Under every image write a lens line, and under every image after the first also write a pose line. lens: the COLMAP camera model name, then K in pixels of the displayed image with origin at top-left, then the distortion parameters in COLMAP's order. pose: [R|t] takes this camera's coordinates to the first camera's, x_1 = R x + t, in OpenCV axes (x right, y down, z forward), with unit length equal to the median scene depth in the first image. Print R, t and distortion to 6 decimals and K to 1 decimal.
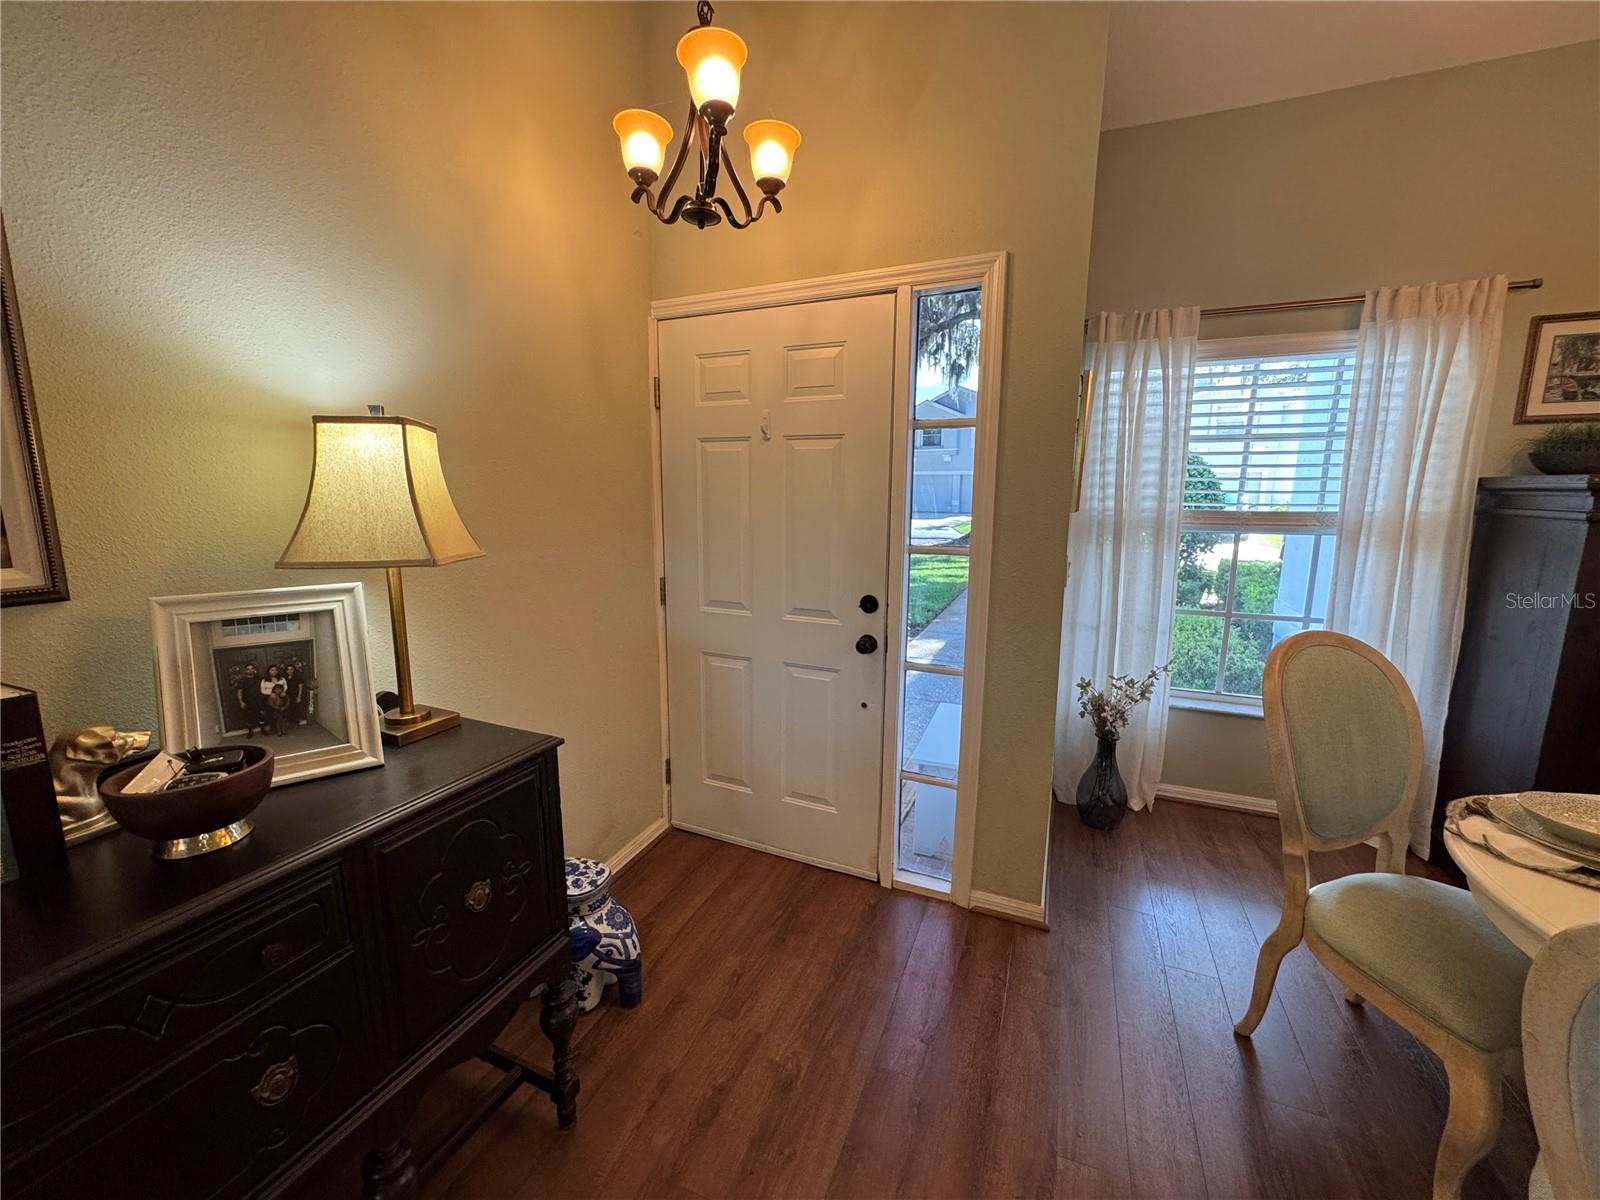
lens RADIAL K [[640.5, 0, 799.9], [0, 640.5, 599.9], [0, 0, 1]] dist [-0.003046, 0.000292]
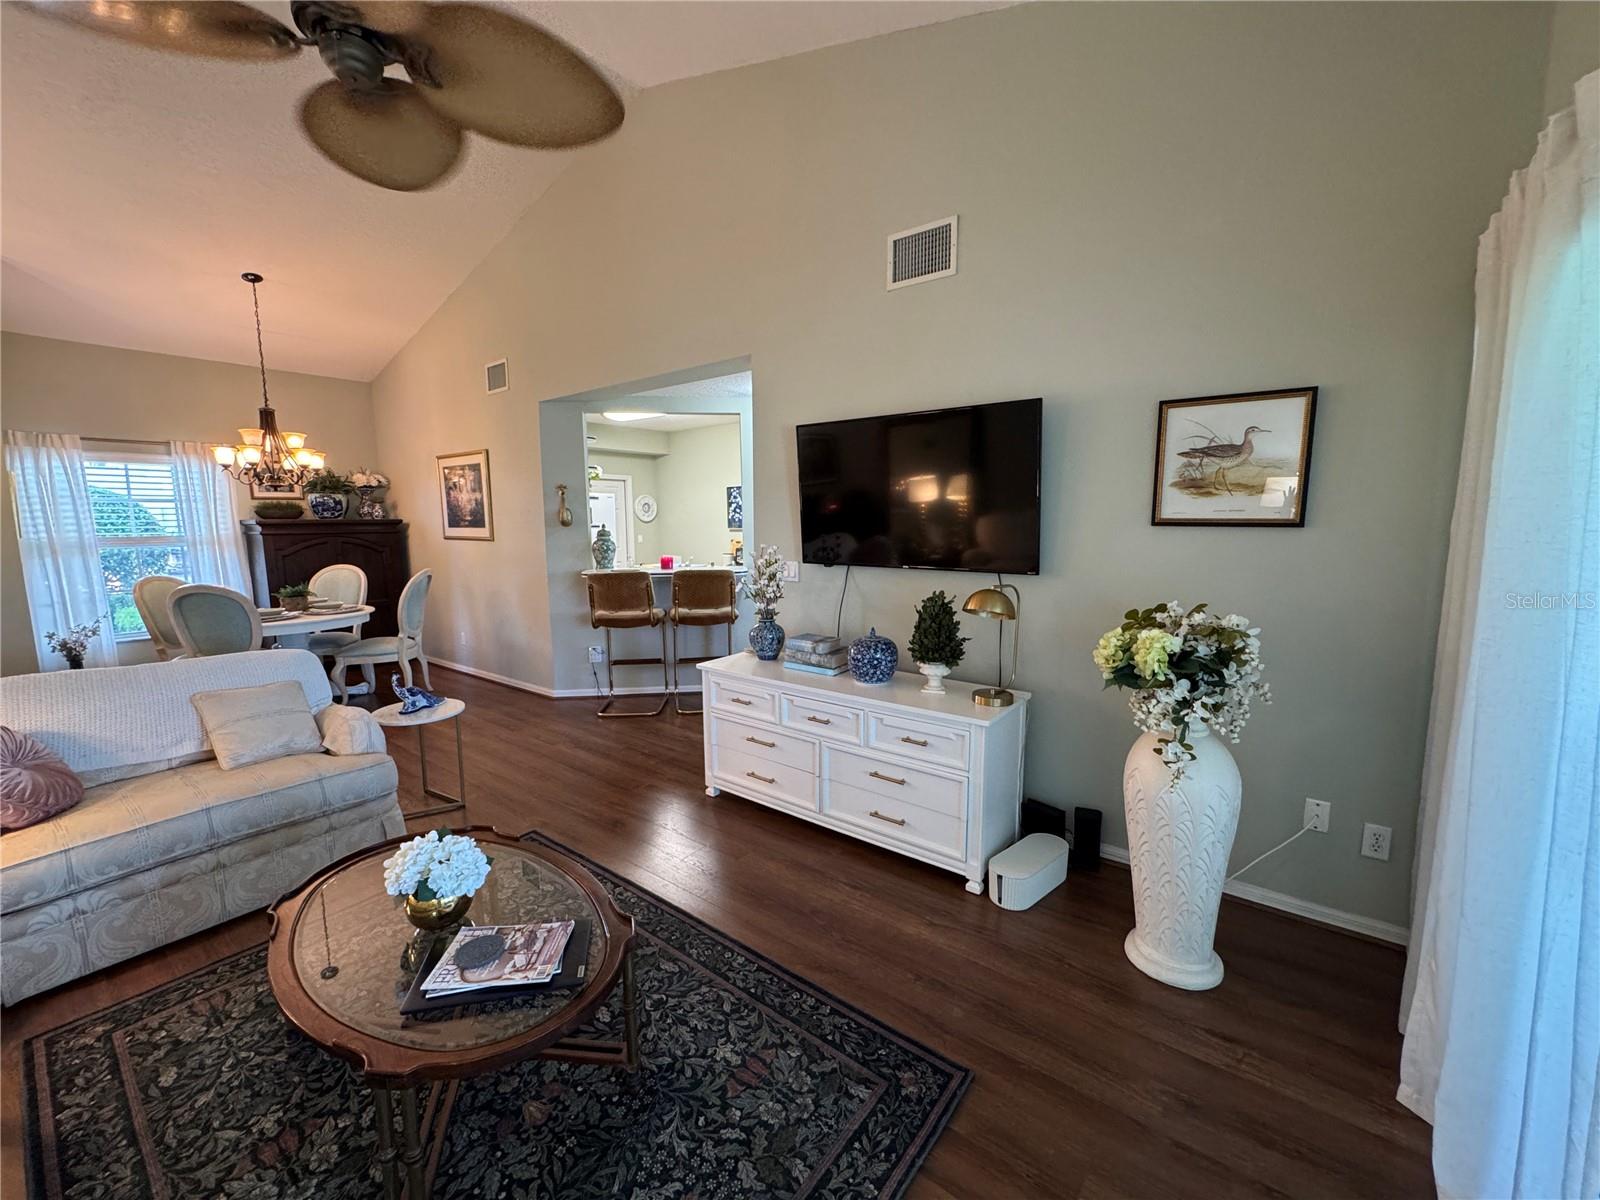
lens RADIAL K [[640.5, 0, 800.8], [0, 640.5, 599.6], [0, 0, 1]] dist [-0.003046, 0.000292]
pose [[0.258204, -0.125548, 0.957898, -0.851694], [0.174780, 0.981229, 0.081494, 0.306997], [-0.950149, 0.146379, 0.275300, -1.799054]]
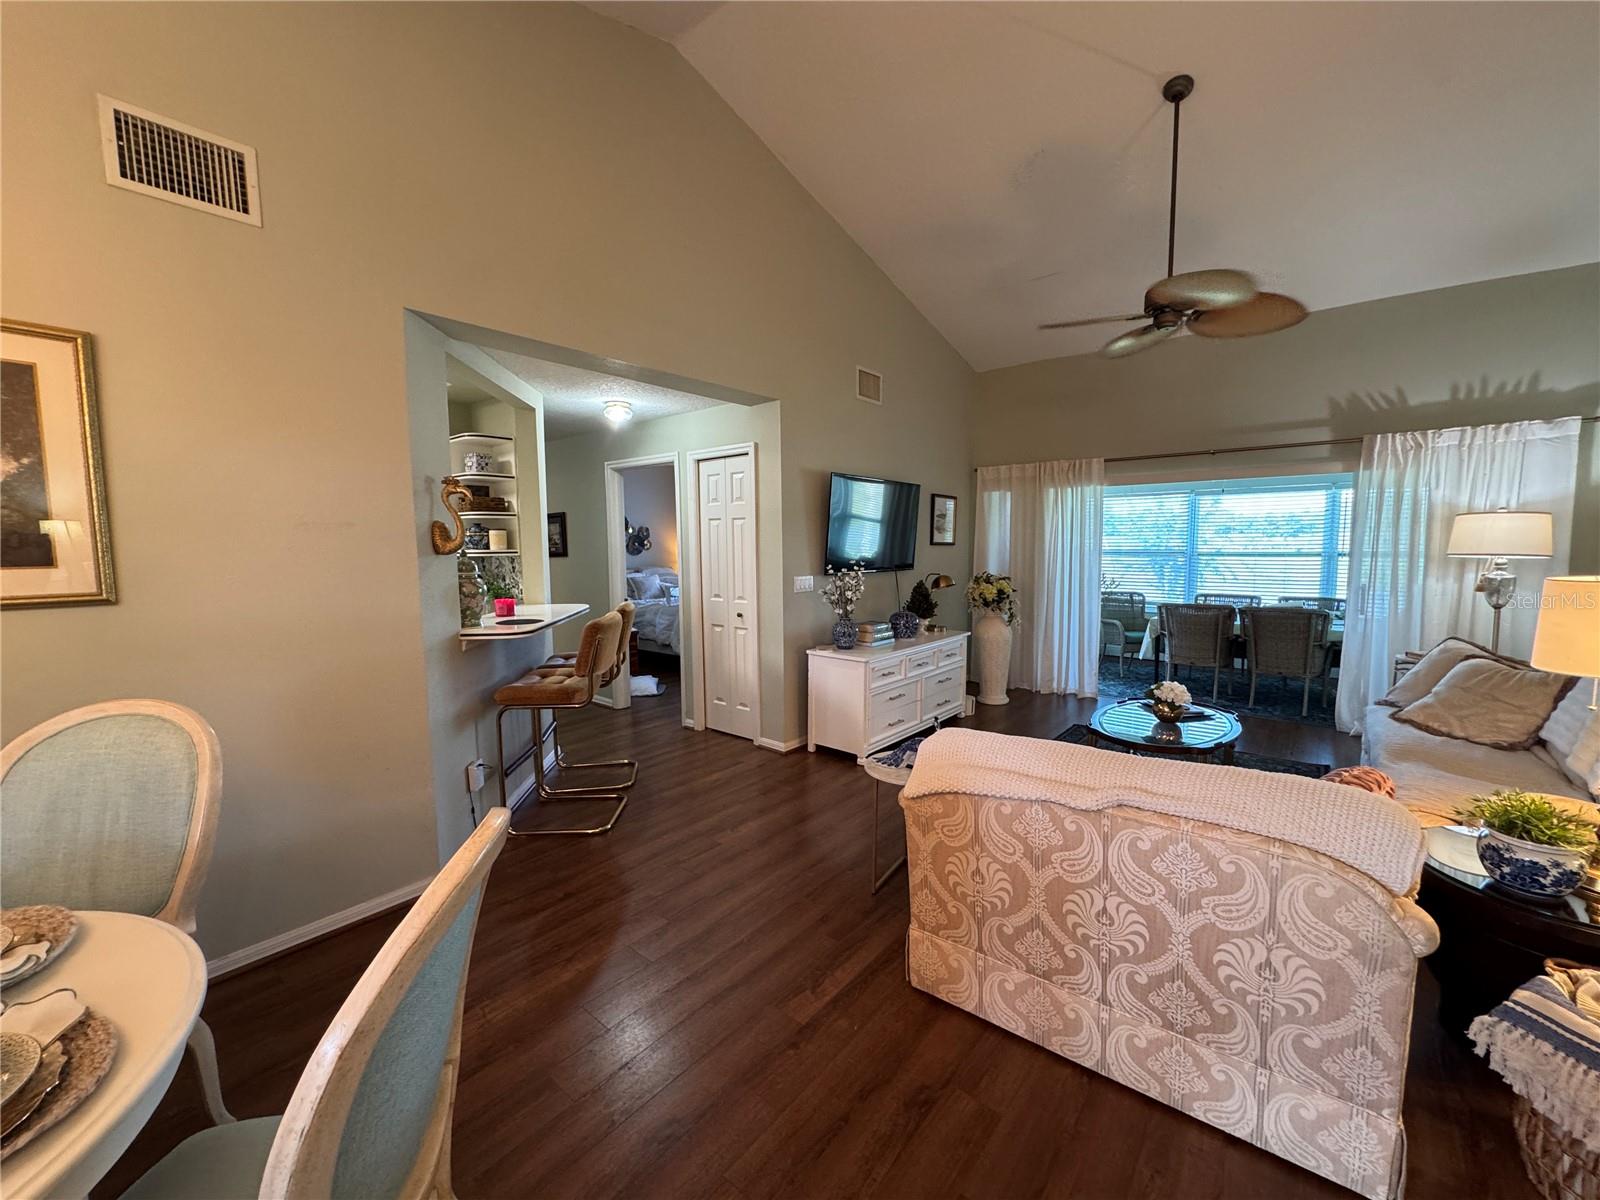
lens RADIAL K [[640.5, 0, 799.7], [0, 640.5, 599.4], [0, 0, 1]] dist [-0.003046, 0.000292]
pose [[-0.956840, -0.023712, 0.289646, 0.095302], [0.052965, 0.965745, 0.254032, -0.084597], [-0.285748, 0.258409, -0.922807, 0.443464]]
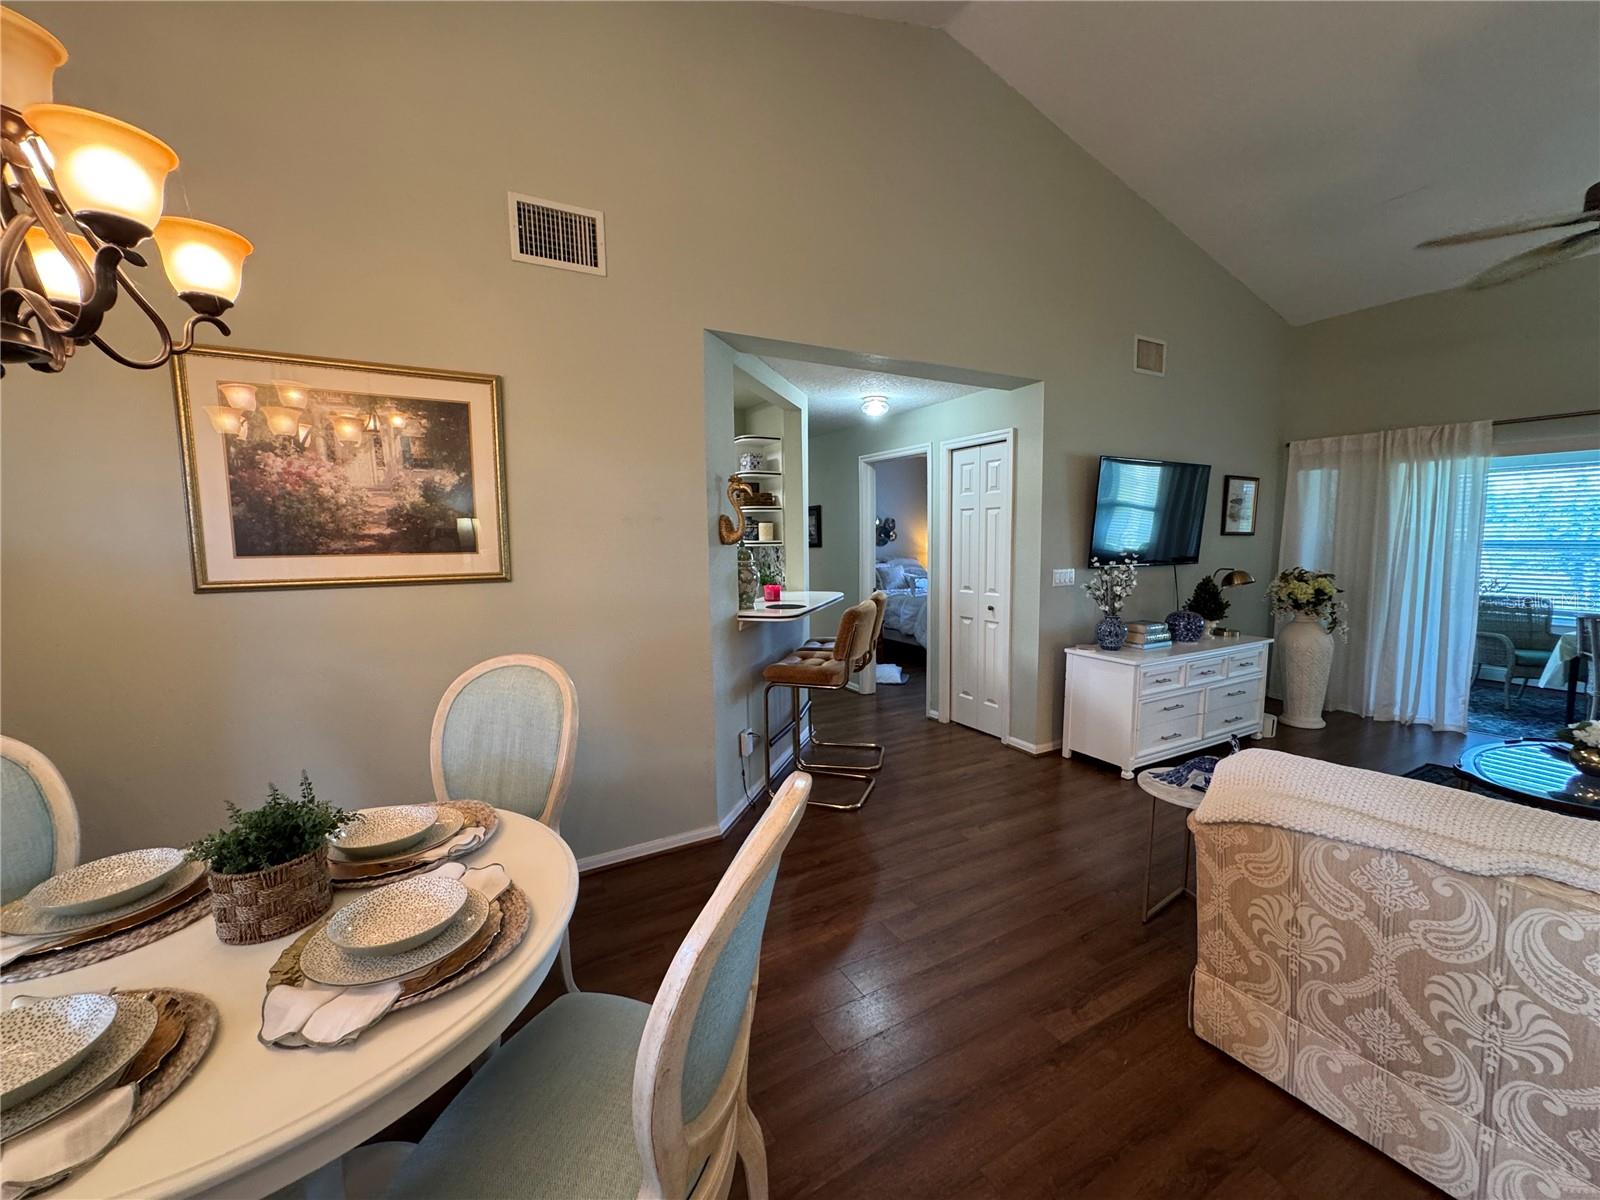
lens RADIAL K [[640.5, 0, 799.0], [0, 640.5, 599.3], [0, 0, 1]] dist [-0.003046, 0.000292]
pose [[-0.787909, -0.057331, 0.613118, 0.124409], [0.113407, 0.965117, 0.235984, -0.087554], [-0.605259, 0.255465, -0.753922, 0.467096]]
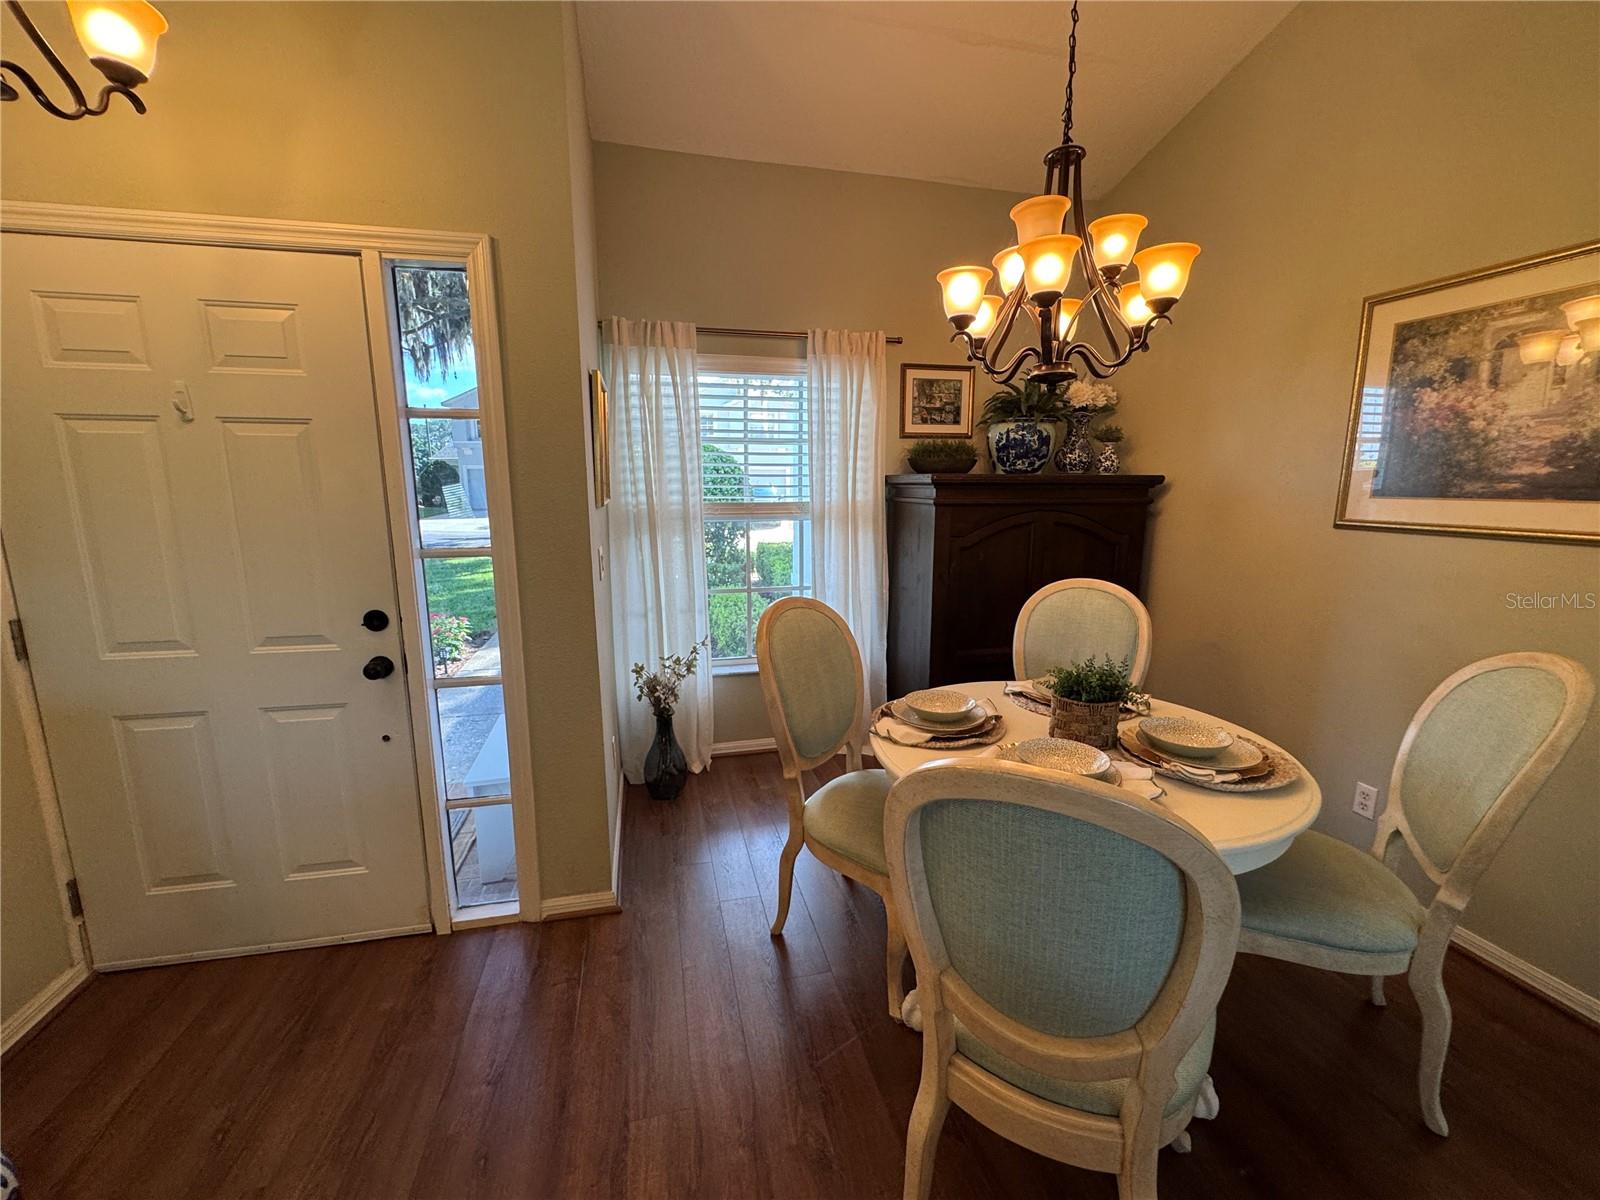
lens RADIAL K [[640.5, 0, 799.7], [0, 640.5, 600.0], [0, 0, 1]] dist [-0.003046, 0.000292]
pose [[0.805390, -0.108569, 0.582717, 0.065826], [0.104138, 0.993709, 0.041211, 0.002865], [-0.583525, 0.027492, 0.811630, -0.022182]]
